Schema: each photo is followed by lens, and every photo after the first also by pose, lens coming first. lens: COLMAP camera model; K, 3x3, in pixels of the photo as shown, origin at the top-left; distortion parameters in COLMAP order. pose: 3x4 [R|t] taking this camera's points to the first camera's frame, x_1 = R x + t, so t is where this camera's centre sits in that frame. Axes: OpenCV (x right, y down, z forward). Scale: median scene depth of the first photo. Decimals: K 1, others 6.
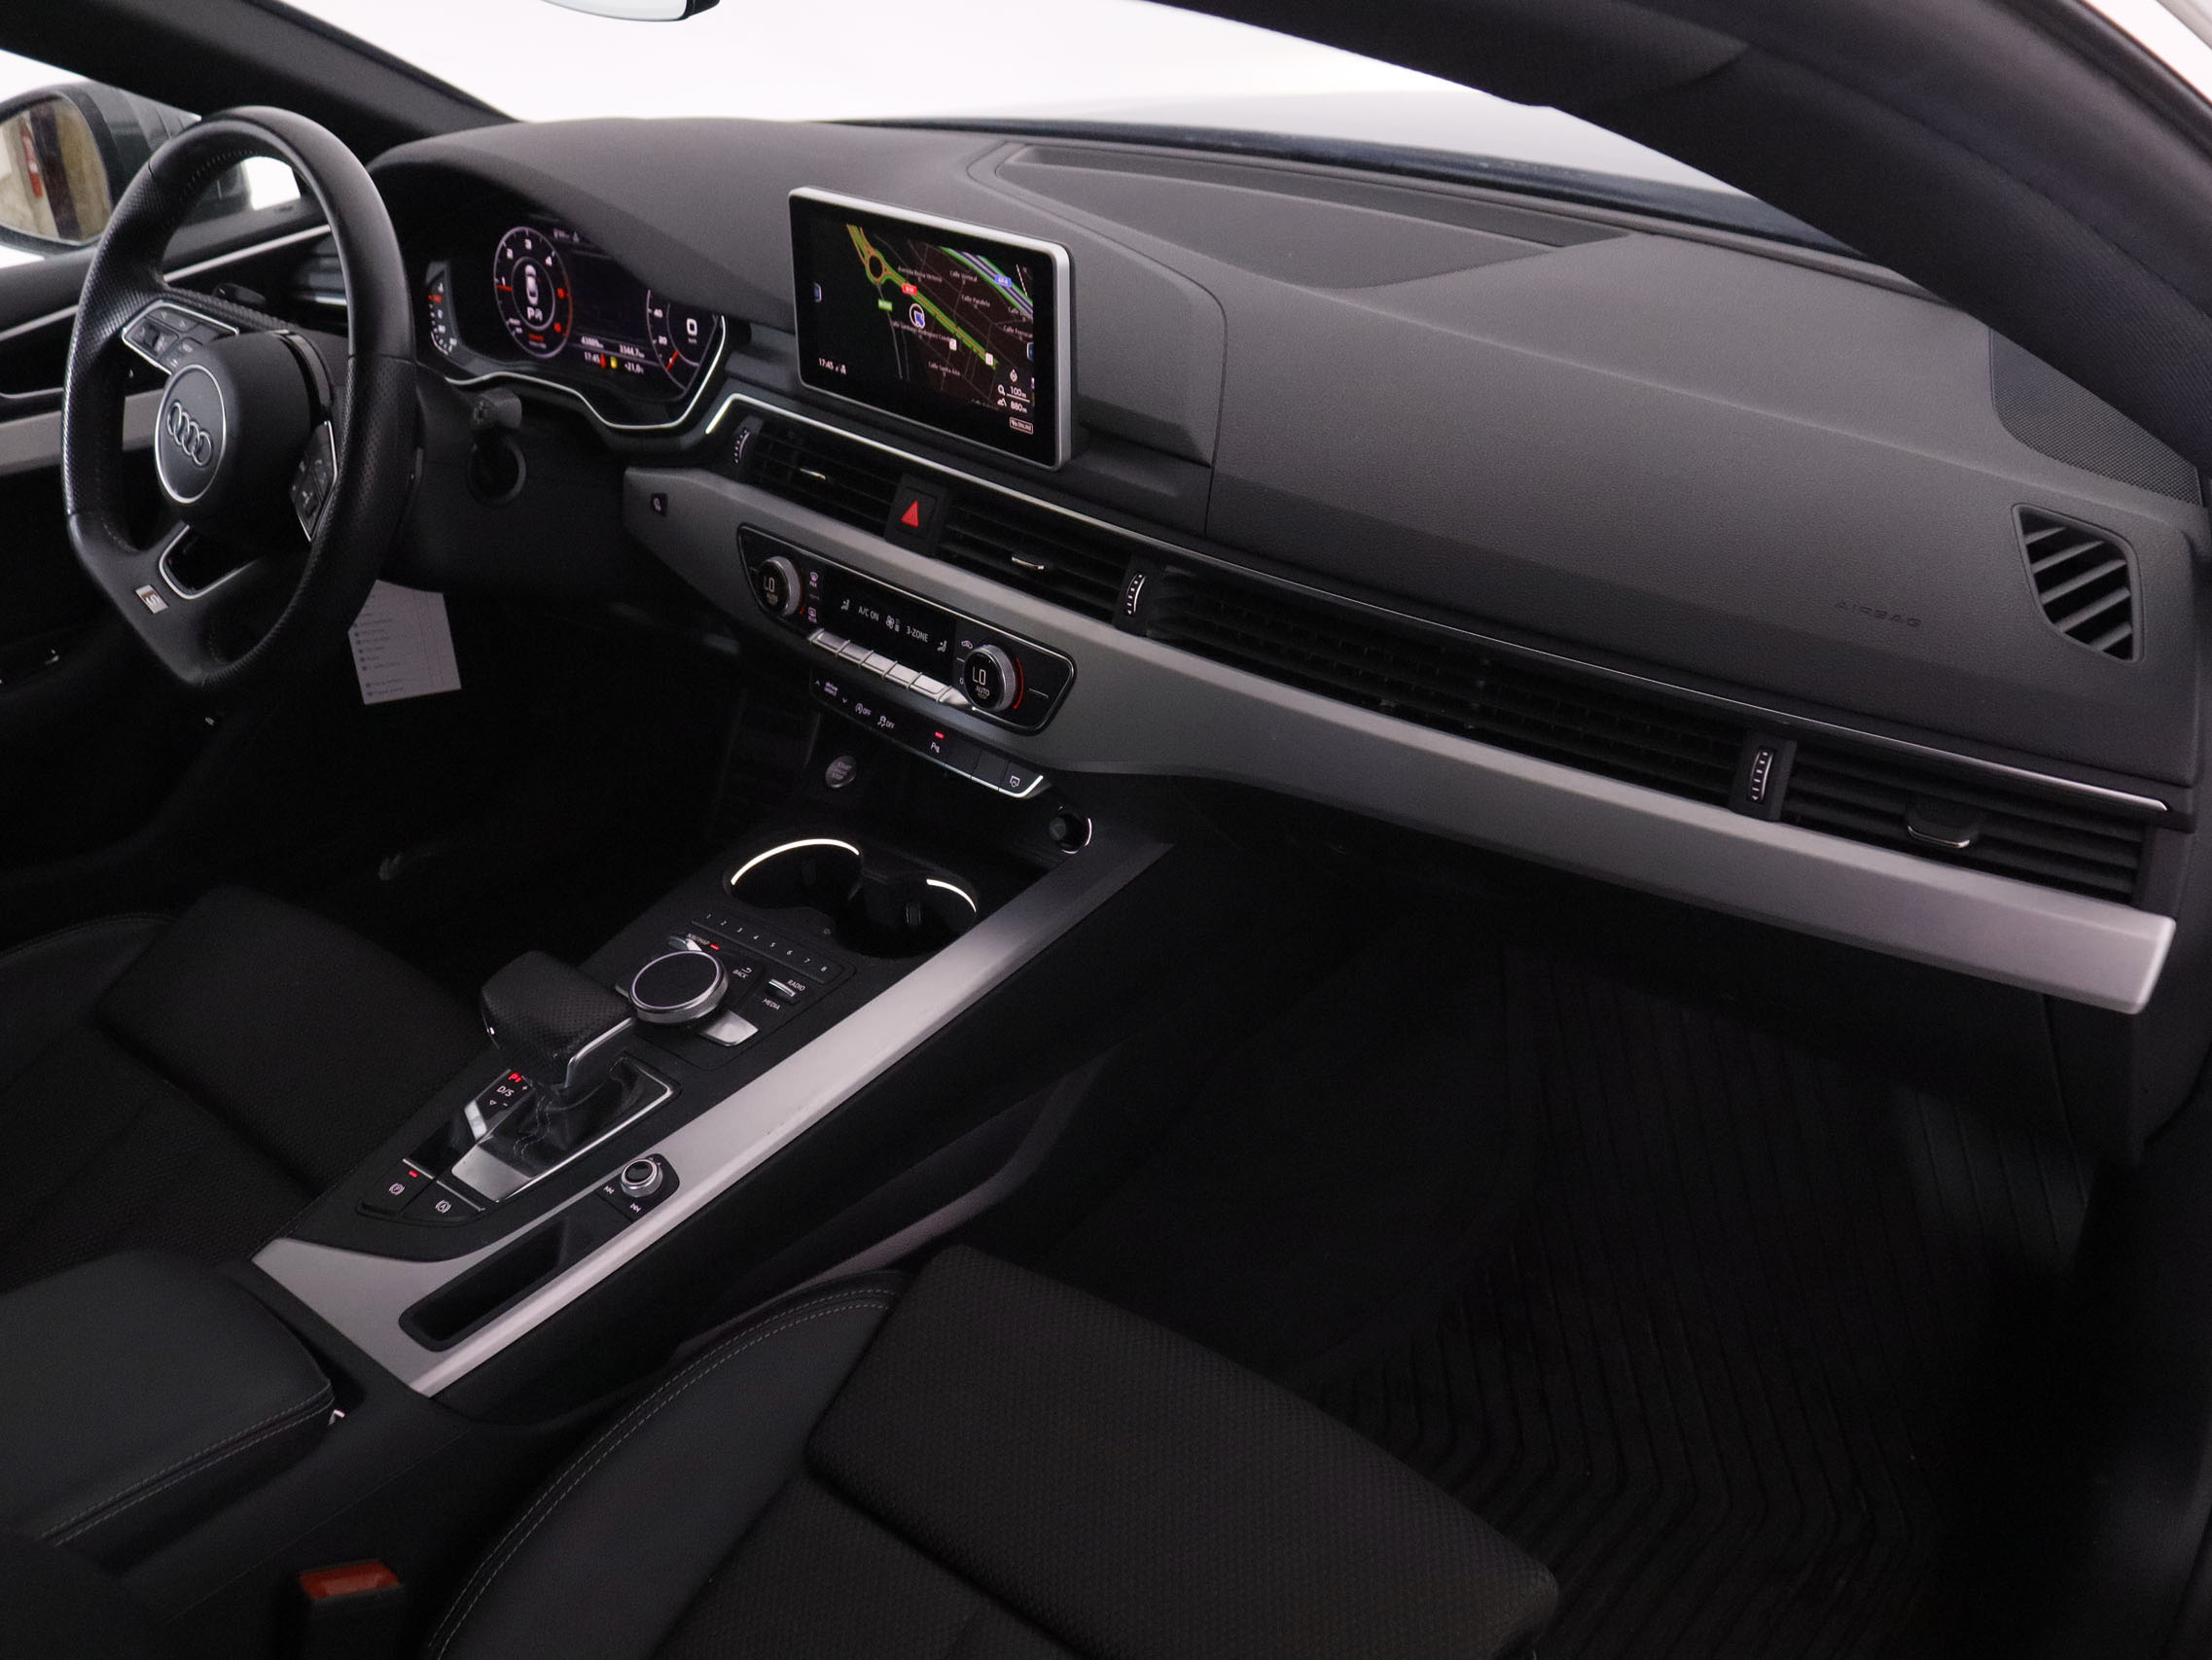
lens RADIAL K [[1974.7, 0, 1114.5], [0, 1974.7, 842.9], [0, 0, 1]] dist [-0.164097, 0.087224]
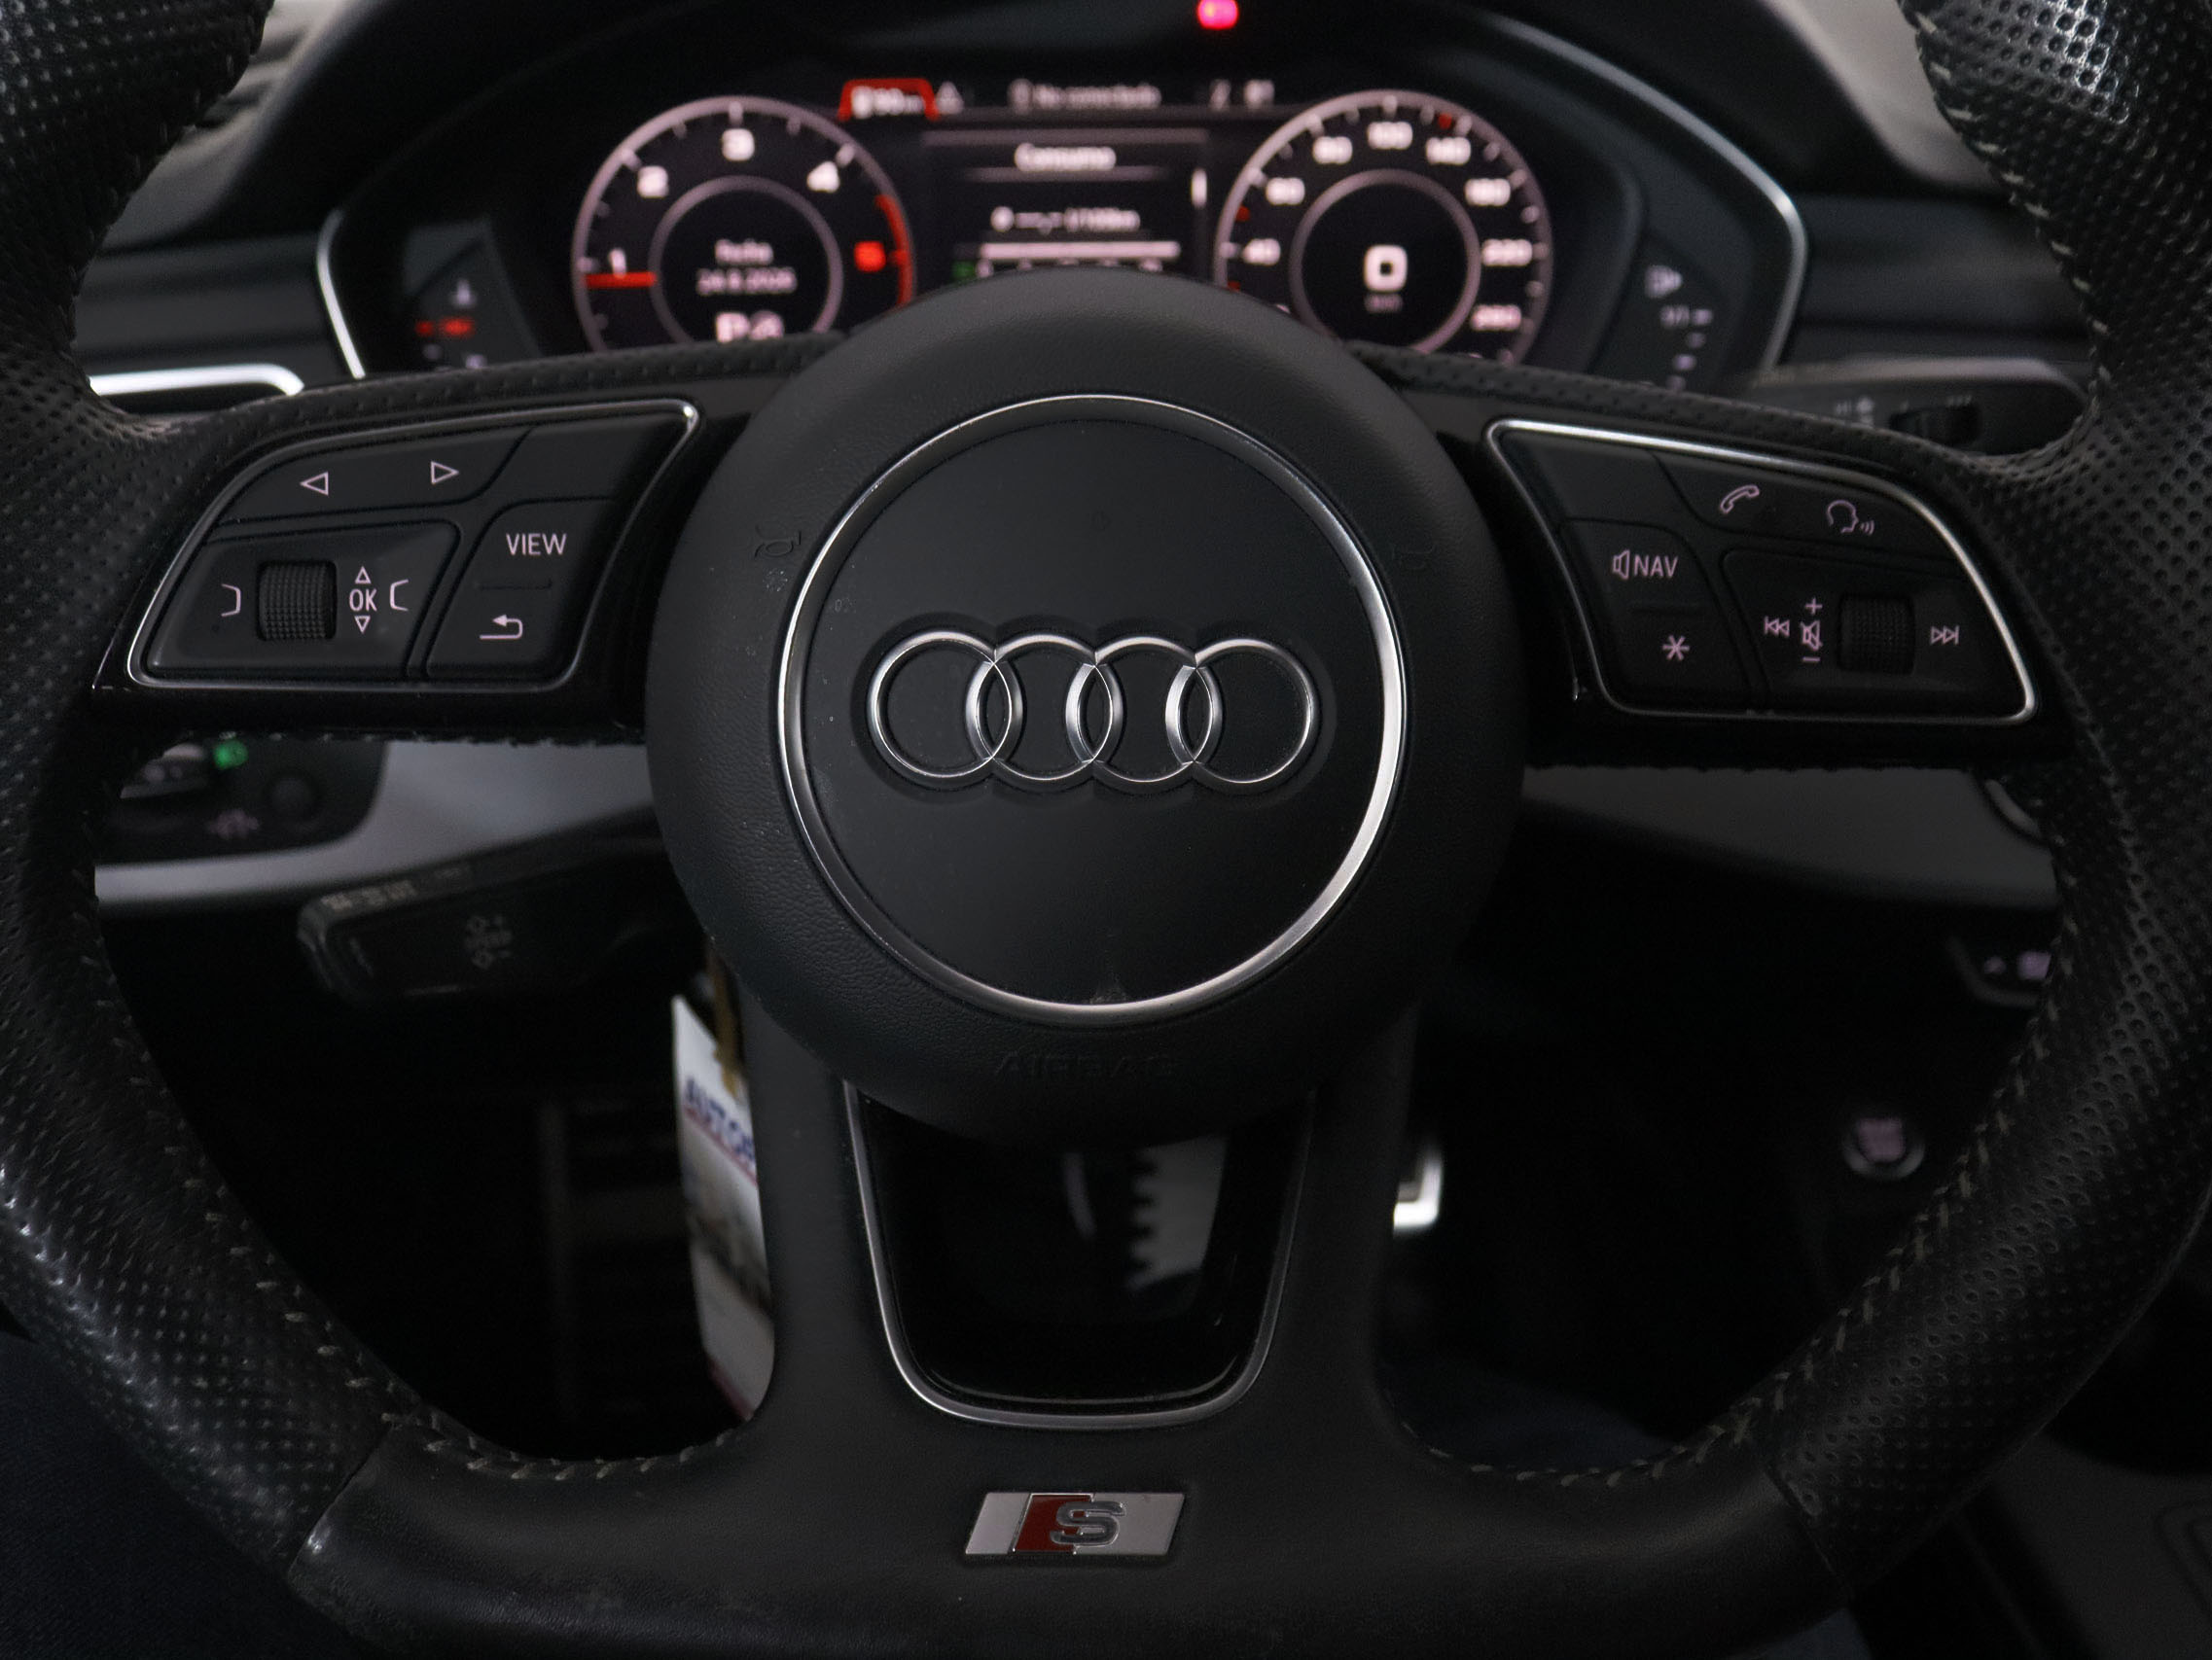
lens RADIAL K [[1974.7, 0, 1142.5], [0, 1974.7, 790.2], [0, 0, 1]] dist [-0.164097, 0.087224]
pose [[0.752207, -0.258306, 0.606187, -0.511730], [0.316992, 0.948367, 0.010765, -0.171079], [-0.577668, 0.184059, 0.795249, 0.679448]]
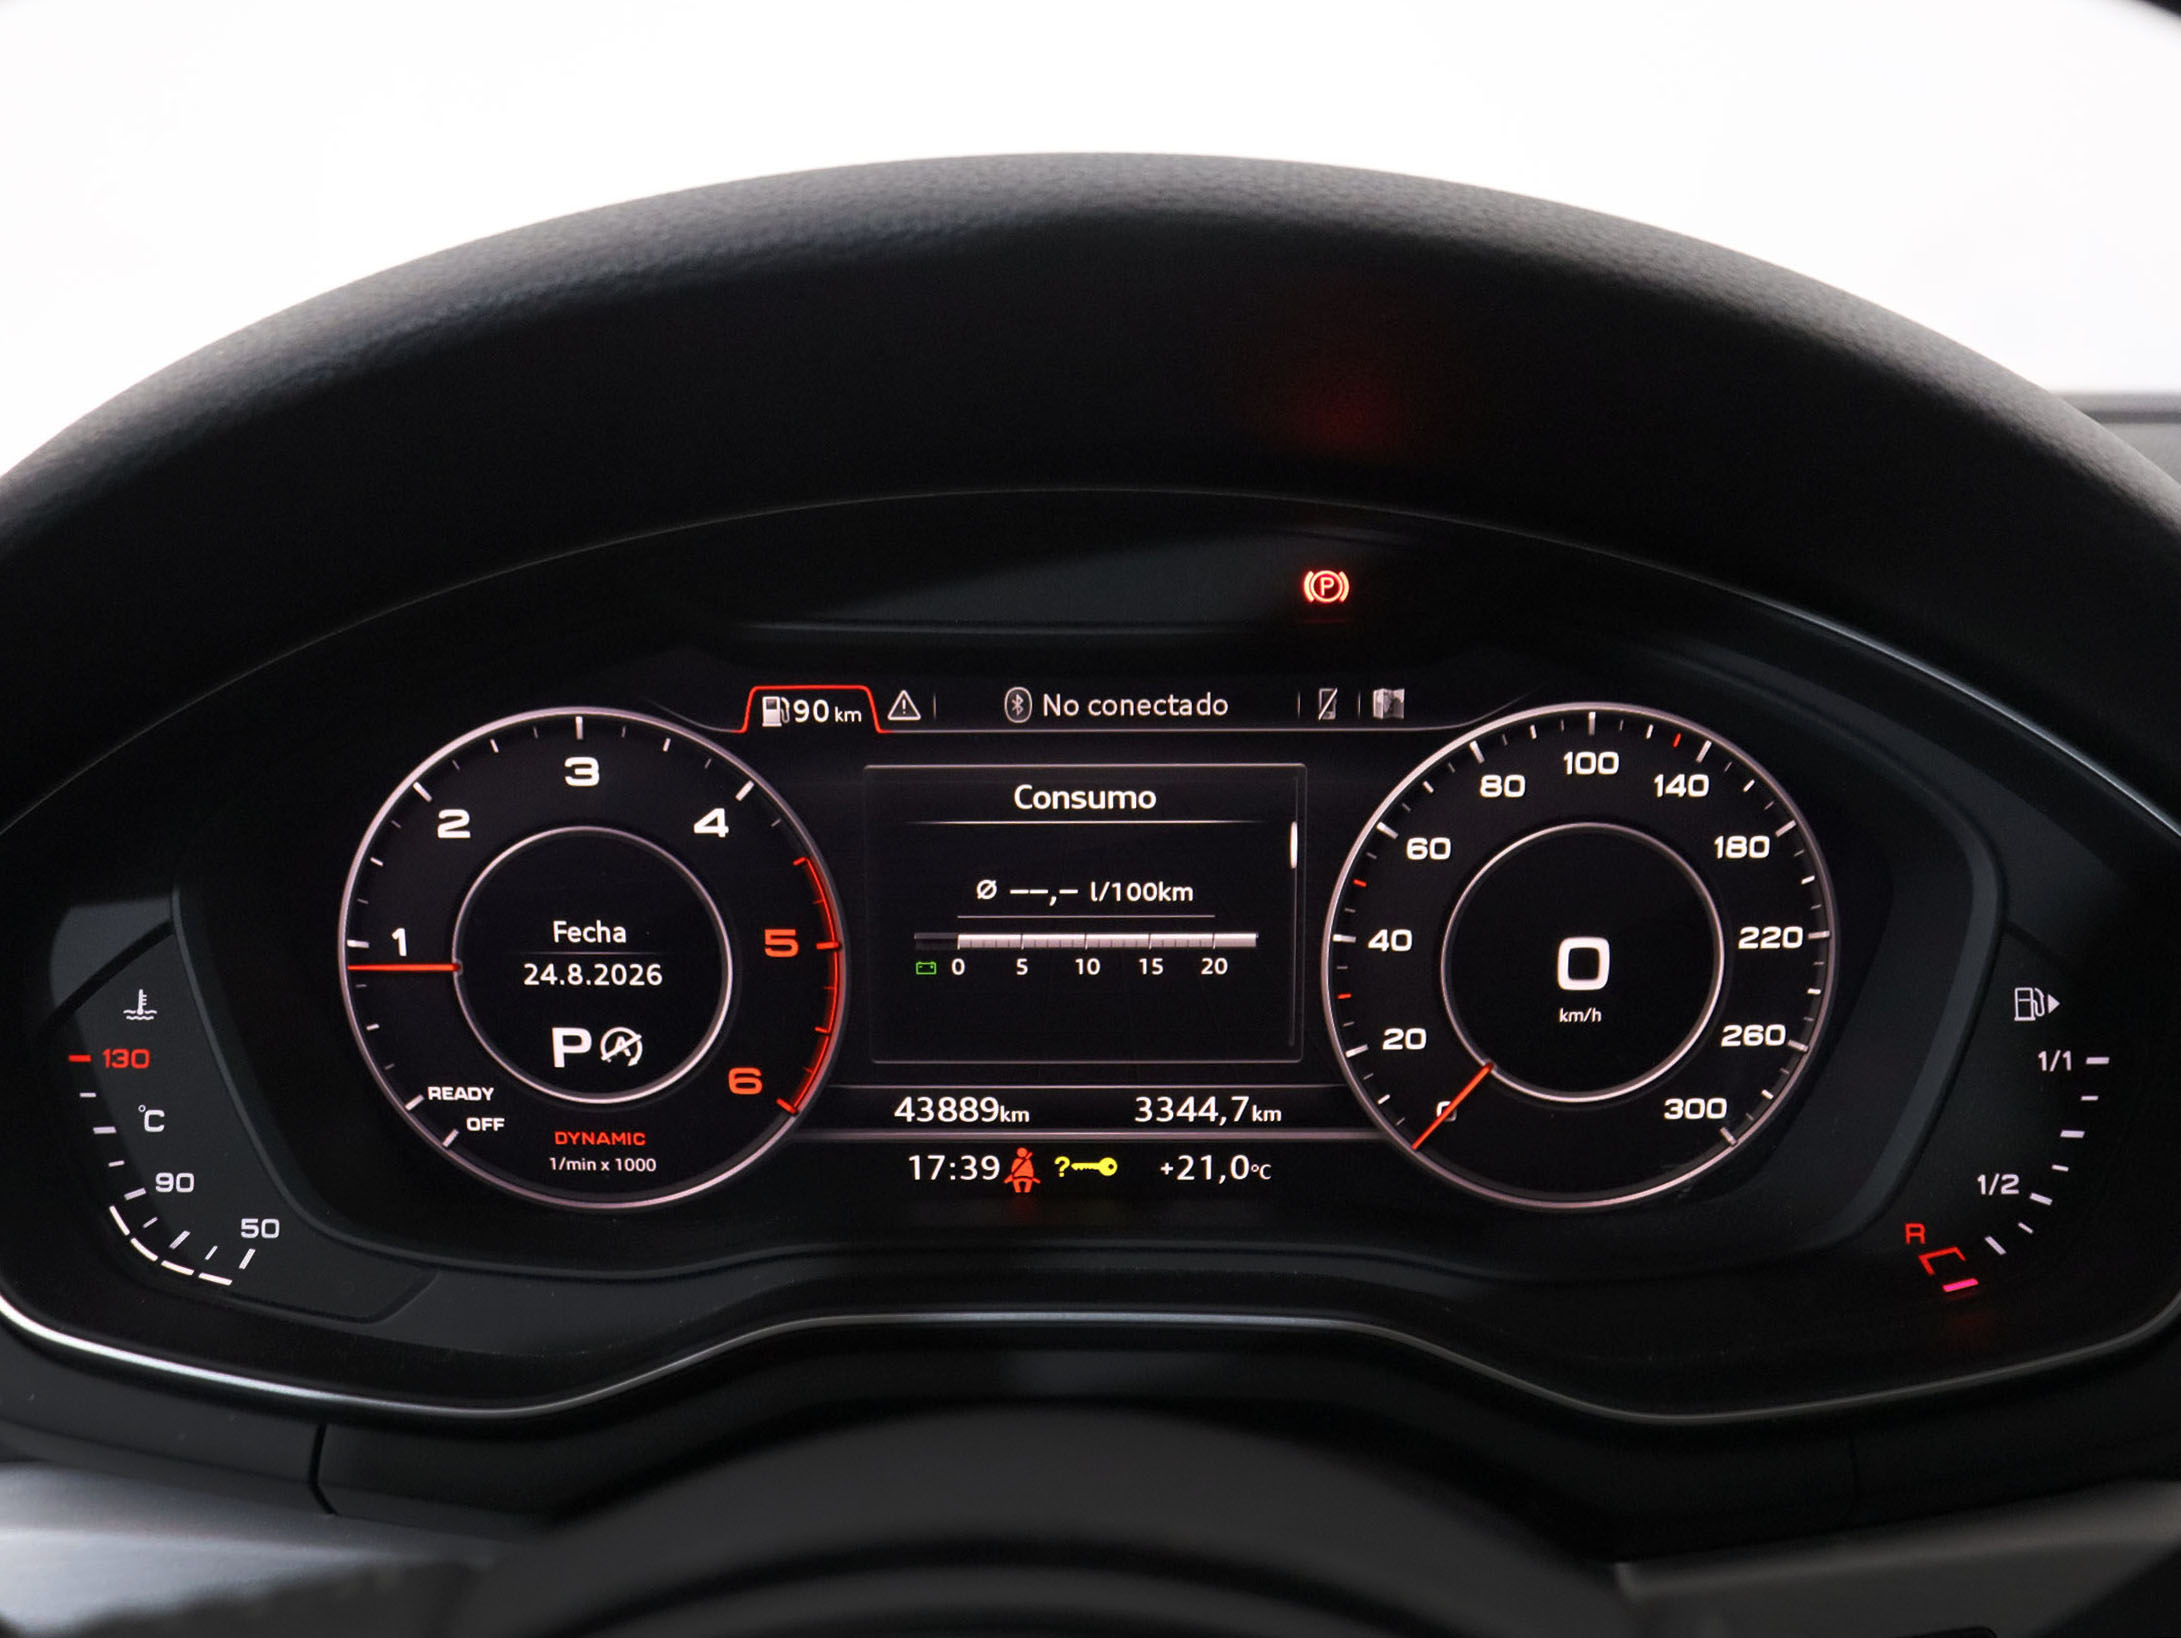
lens RADIAL K [[1947.3, 0, 1095.0], [0, 1947.3, 800.3], [0, 0, 1]] dist [-0.164097, 0.087224]
pose [[0.785670, -0.128158, 0.605226, -0.405916], [0.300318, 0.934313, -0.192013, -0.242863], [-0.540862, 0.332619, 0.772550, 0.779924]]
